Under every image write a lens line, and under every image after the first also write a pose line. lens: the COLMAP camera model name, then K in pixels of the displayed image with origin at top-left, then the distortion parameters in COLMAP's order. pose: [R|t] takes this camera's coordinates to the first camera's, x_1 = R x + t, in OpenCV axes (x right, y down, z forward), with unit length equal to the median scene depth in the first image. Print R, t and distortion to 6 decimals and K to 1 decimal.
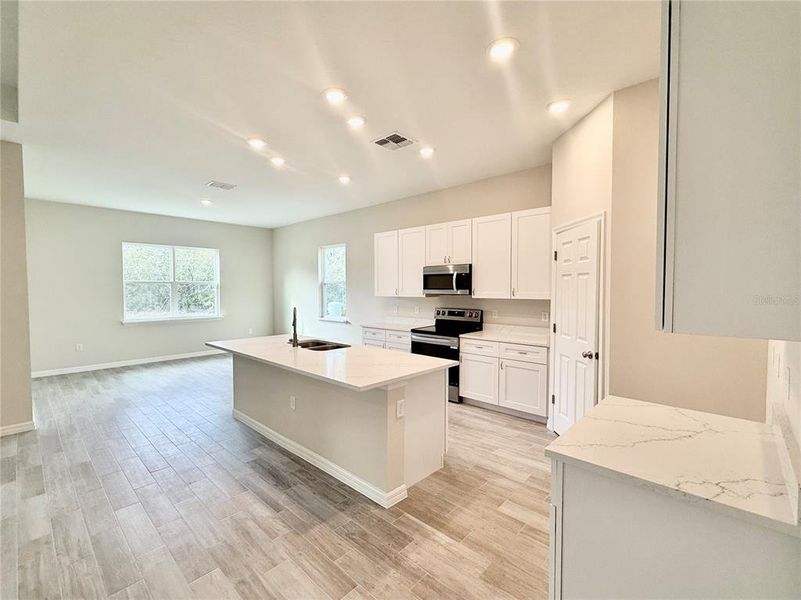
lens RADIAL K [[369.0, 0, 390.4], [0, 369.0, 299.8], [0, 0, 1]] dist [-0.001036, -0.000240]
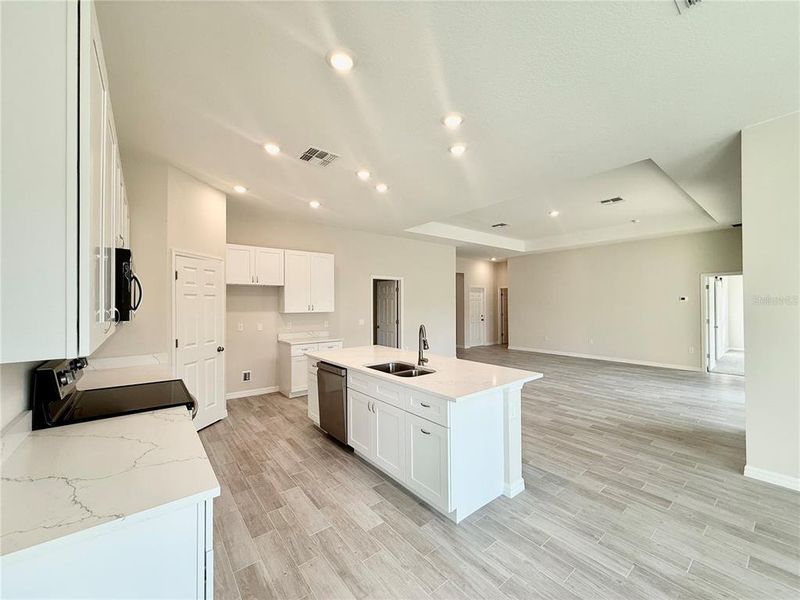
lens RADIAL K [[319.9, 0, 400.7], [0, 319.9, 303.2], [0, 0, 1]] dist [-0.000786, -0.000185]
pose [[-0.989767, 0.008450, 0.142439, -0.252972], [0.012288, 0.999584, 0.026084, -0.043695], [-0.142160, 0.027568, -0.989460, 1.422023]]
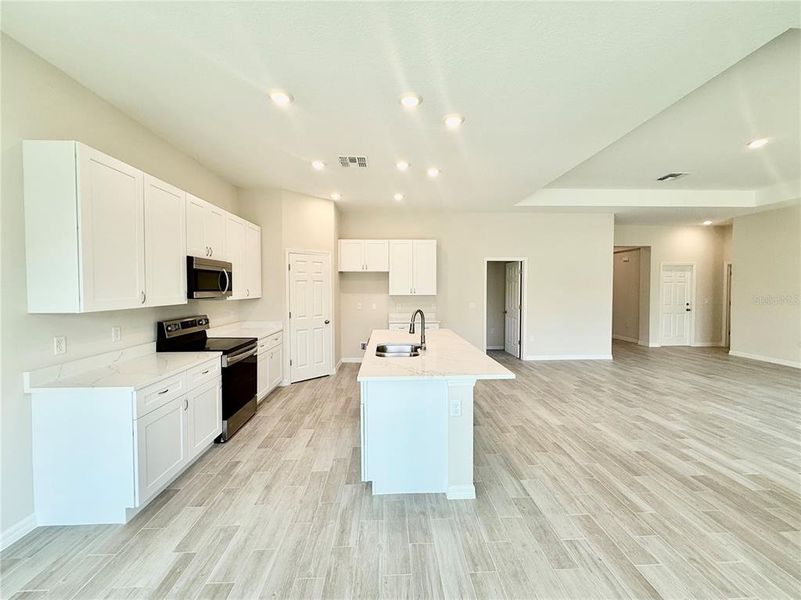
lens RADIAL K [[324.4, 0, 395.4], [0, 324.4, 297.2], [0, 0, 1]] dist [-0.000225, -0.000175]
pose [[-0.711054, -0.016697, 0.702939, -0.622697], [0.025385, 0.998457, 0.049395, -0.041320], [-0.702679, 0.052967, -0.709533, 1.282548]]
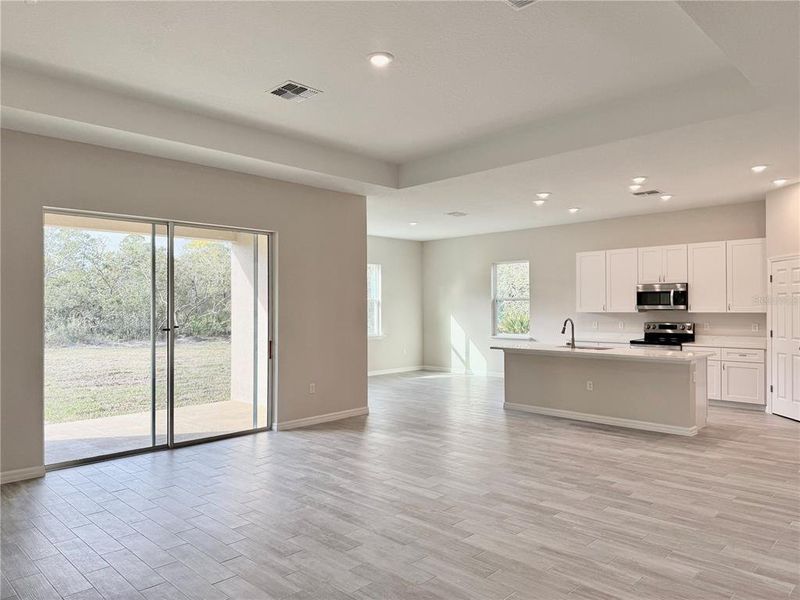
lens RADIAL K [[582.7, 0, 400.1], [0, 582.7, 303.5], [0, 0, 1]] dist [-0.029684, -0.003894]
pose [[0.999675, -0.001483, -0.025464, -0.640510], [0.000492, 0.999243, -0.038898, 0.037421], [0.025502, 0.038873, 0.998919, -0.840254]]
